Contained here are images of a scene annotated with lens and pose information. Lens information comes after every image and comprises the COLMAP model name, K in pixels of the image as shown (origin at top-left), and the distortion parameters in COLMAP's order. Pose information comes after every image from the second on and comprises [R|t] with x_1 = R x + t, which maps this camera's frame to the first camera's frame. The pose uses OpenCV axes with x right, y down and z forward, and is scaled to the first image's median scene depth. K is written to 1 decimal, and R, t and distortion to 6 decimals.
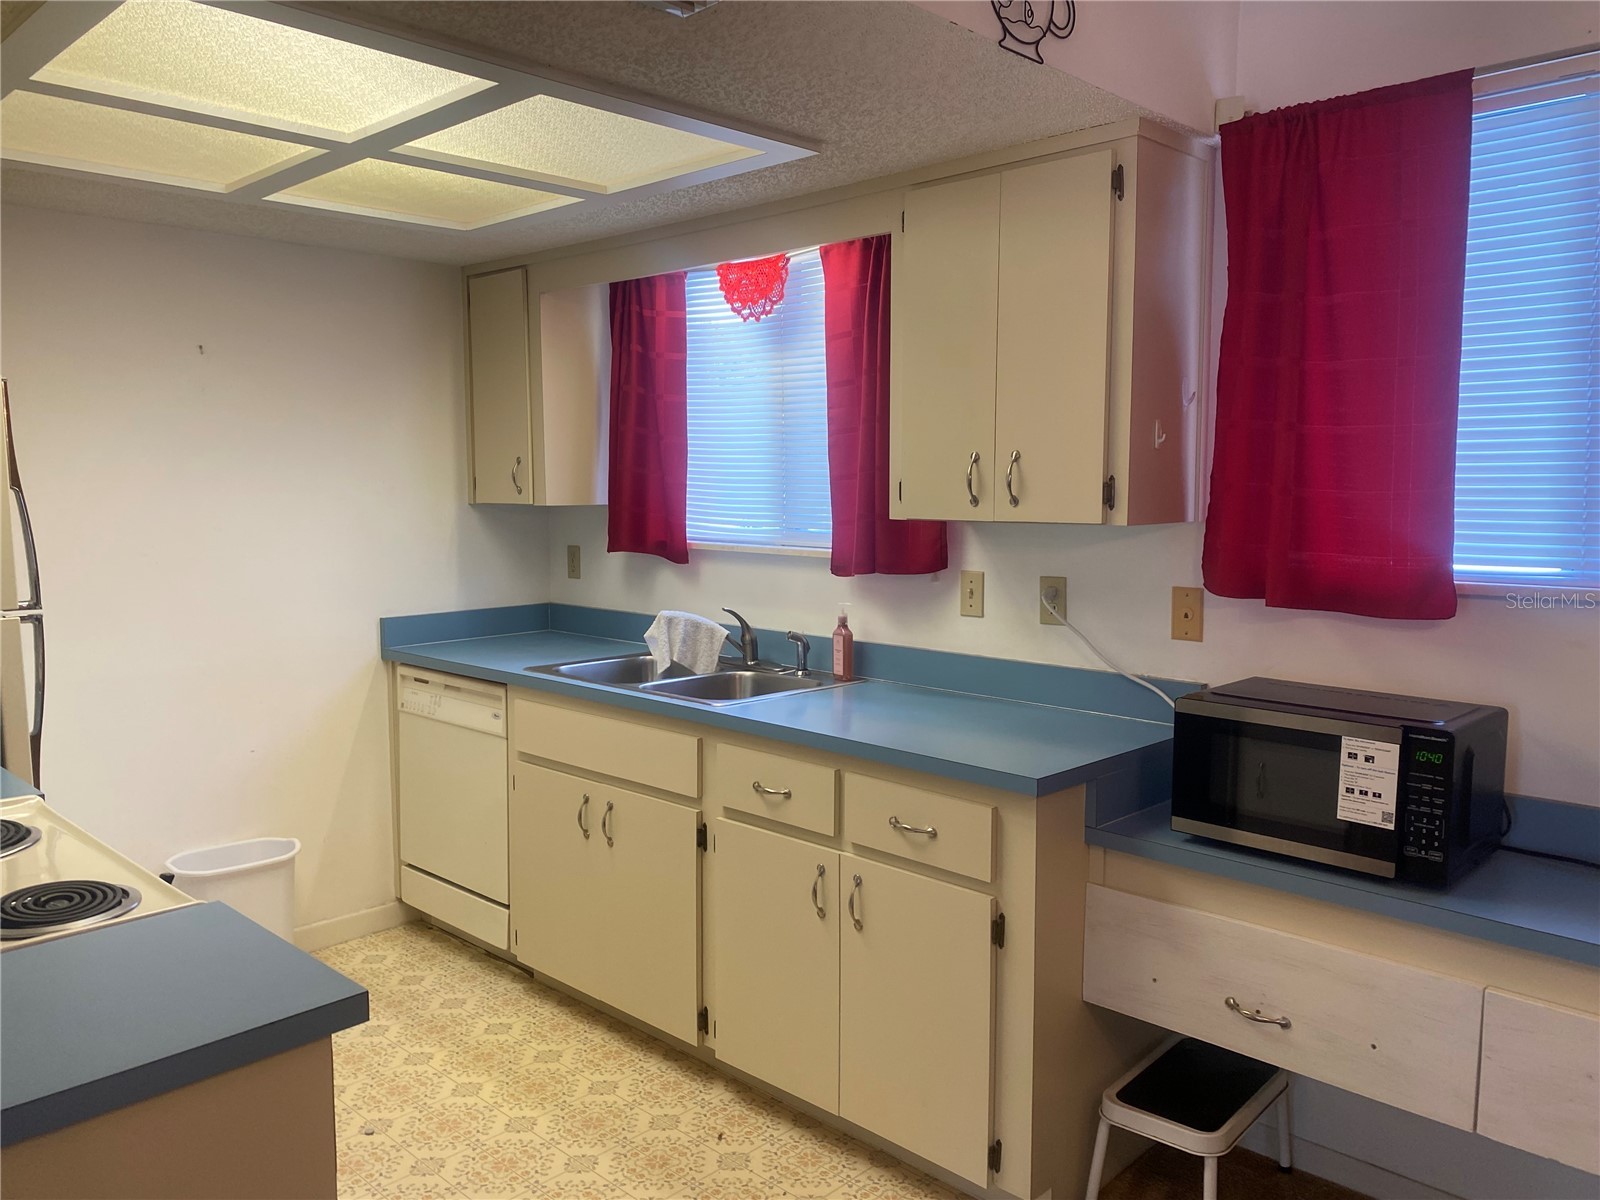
lens RADIAL K [[1218.9, 0, 792.3], [0, 1218.9, 582.6], [0, 0, 1]] dist [0.023743, -0.029649]
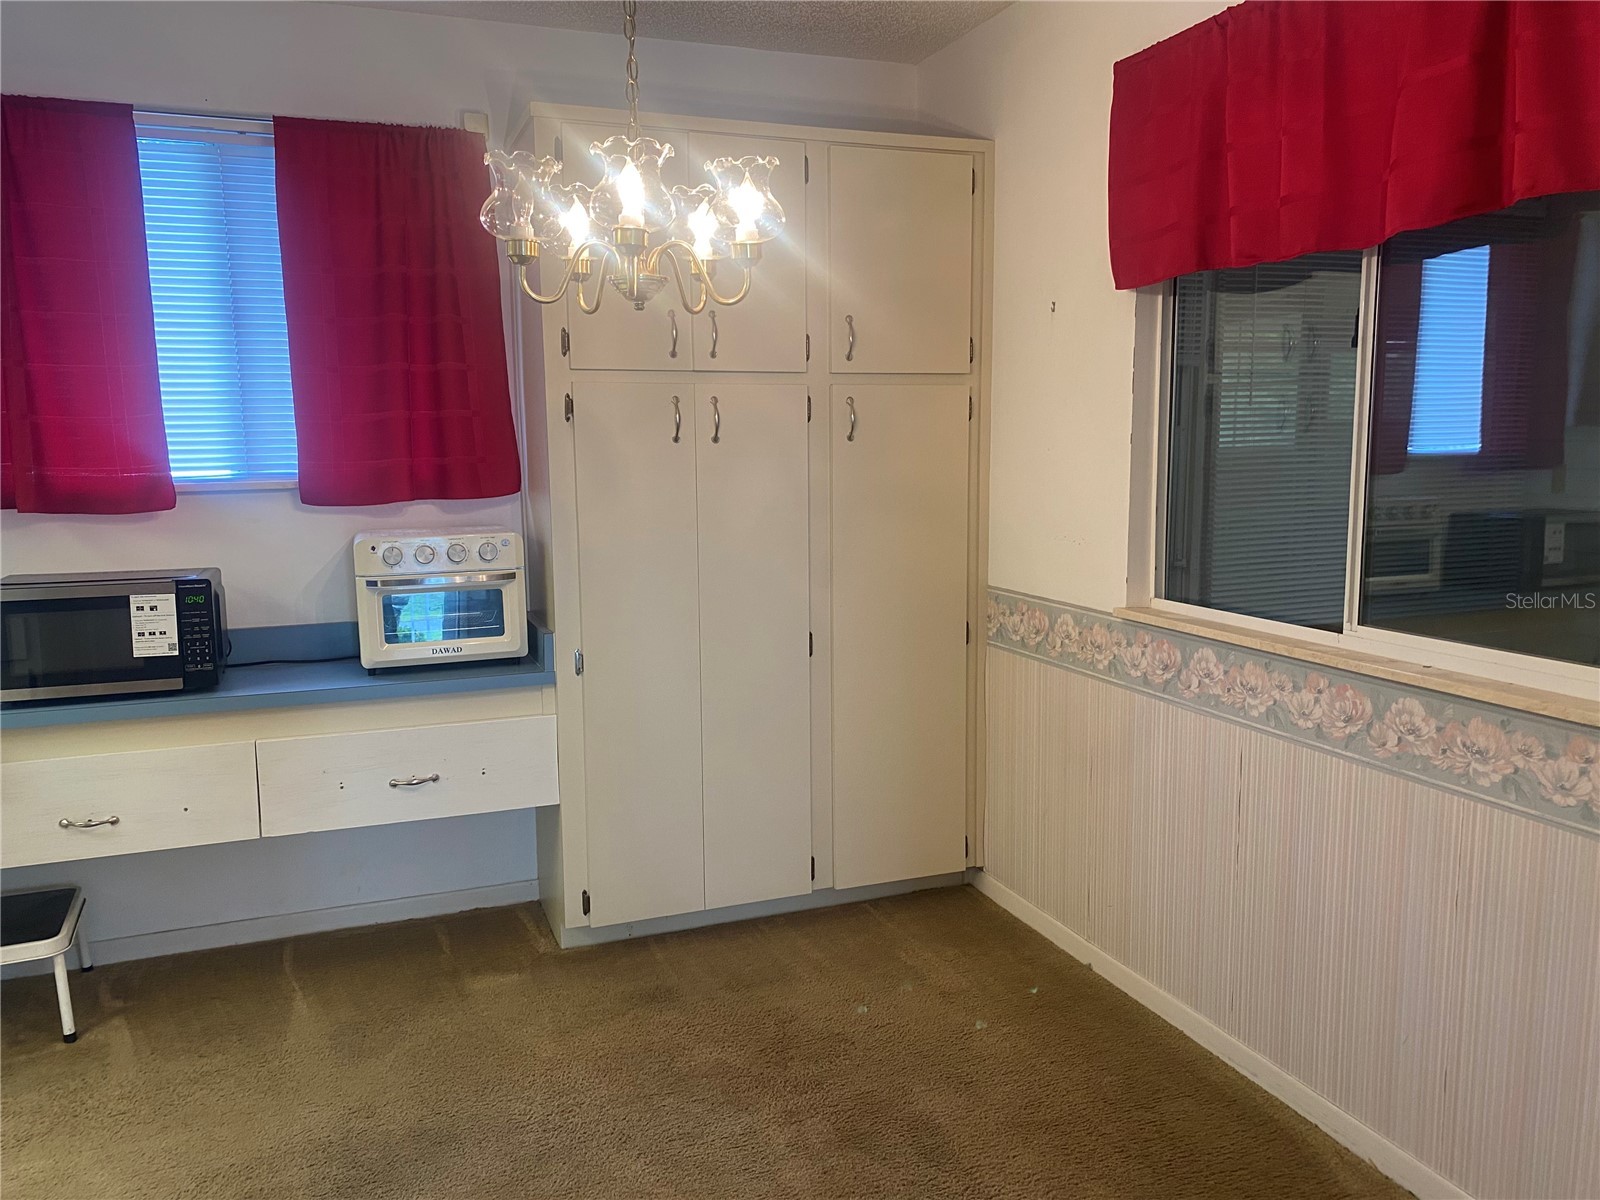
lens RADIAL K [[1218.9, 0, 796.5], [0, 1218.9, 605.0], [0, 0, 1]] dist [0.023743, -0.029649]
pose [[0.430826, -0.122948, 0.894020, -0.396492], [0.092145, 0.991491, 0.091948, 0.071091], [-0.897718, 0.042766, 0.438490, -0.225685]]
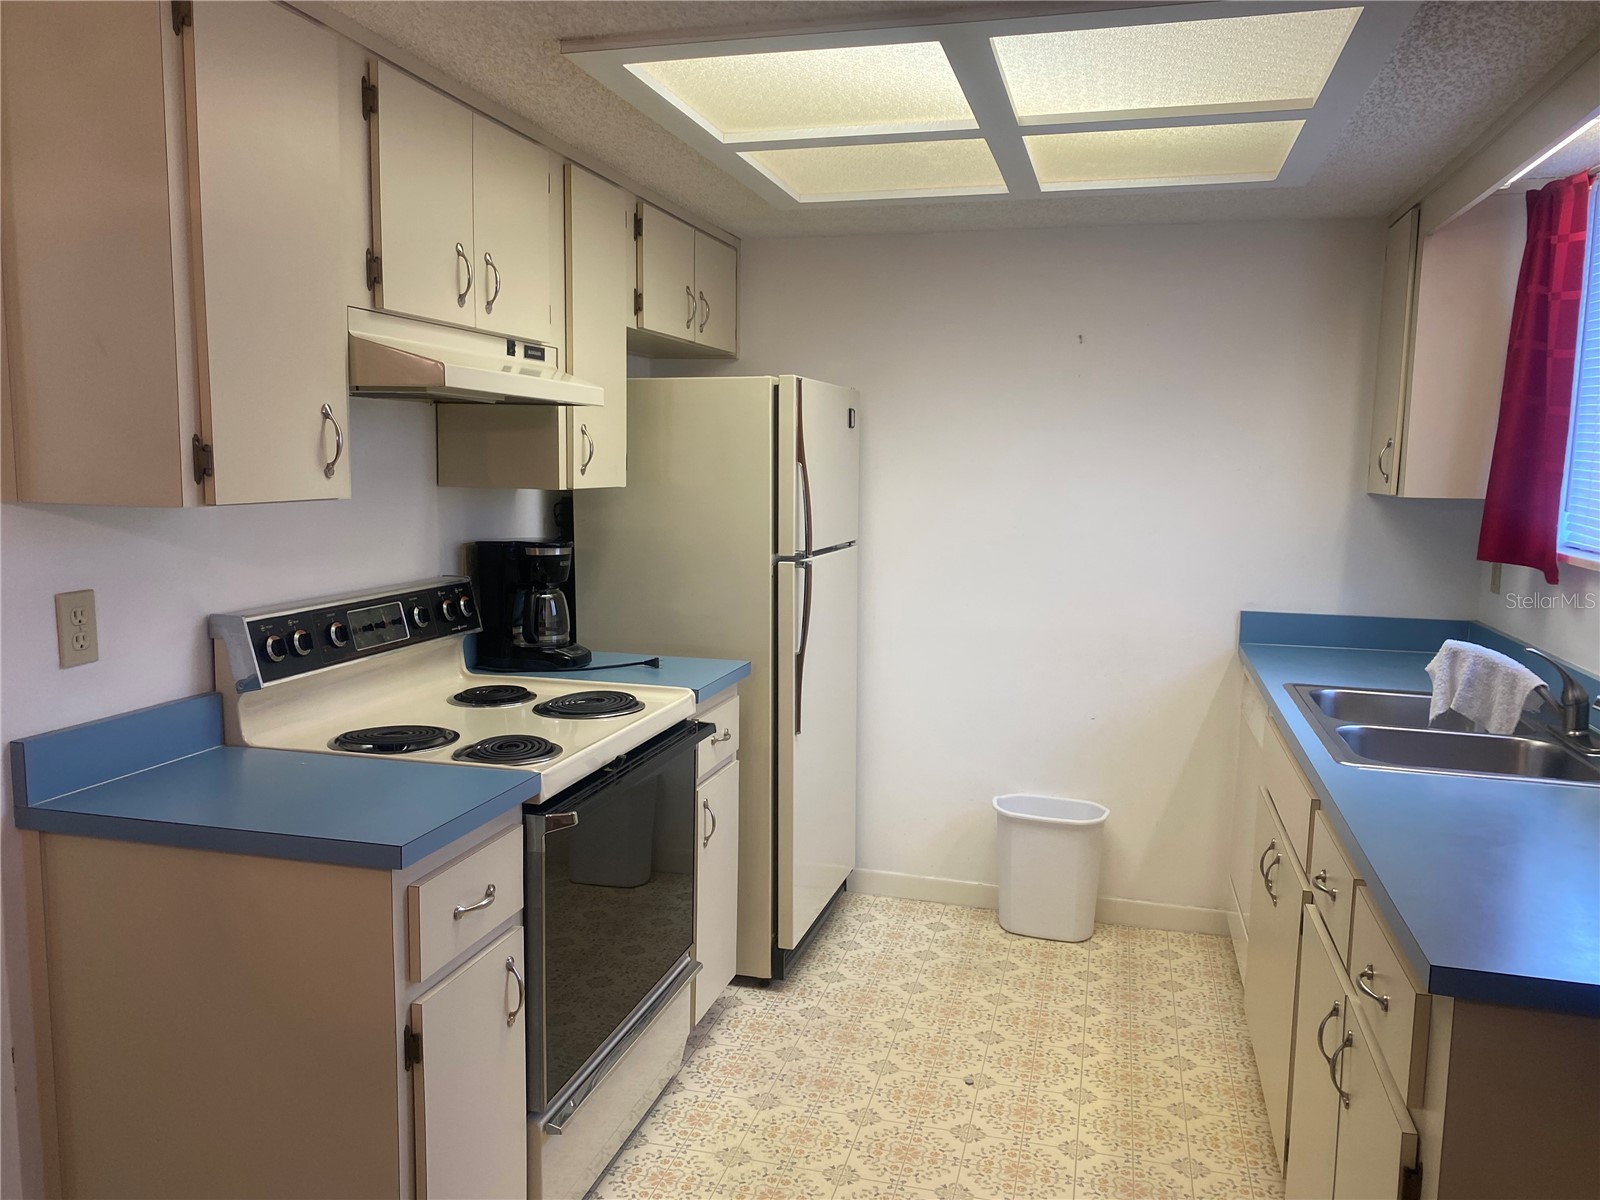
lens RADIAL K [[1218.9, 0, 799.6], [0, 1218.9, 605.6], [0, 0, 1]] dist [0.023743, -0.029649]
pose [[0.484399, 0.116700, -0.867029, 0.492656], [-0.092317, 0.992348, 0.081991, -0.032041], [0.869963, 0.040326, 0.491466, 0.376901]]
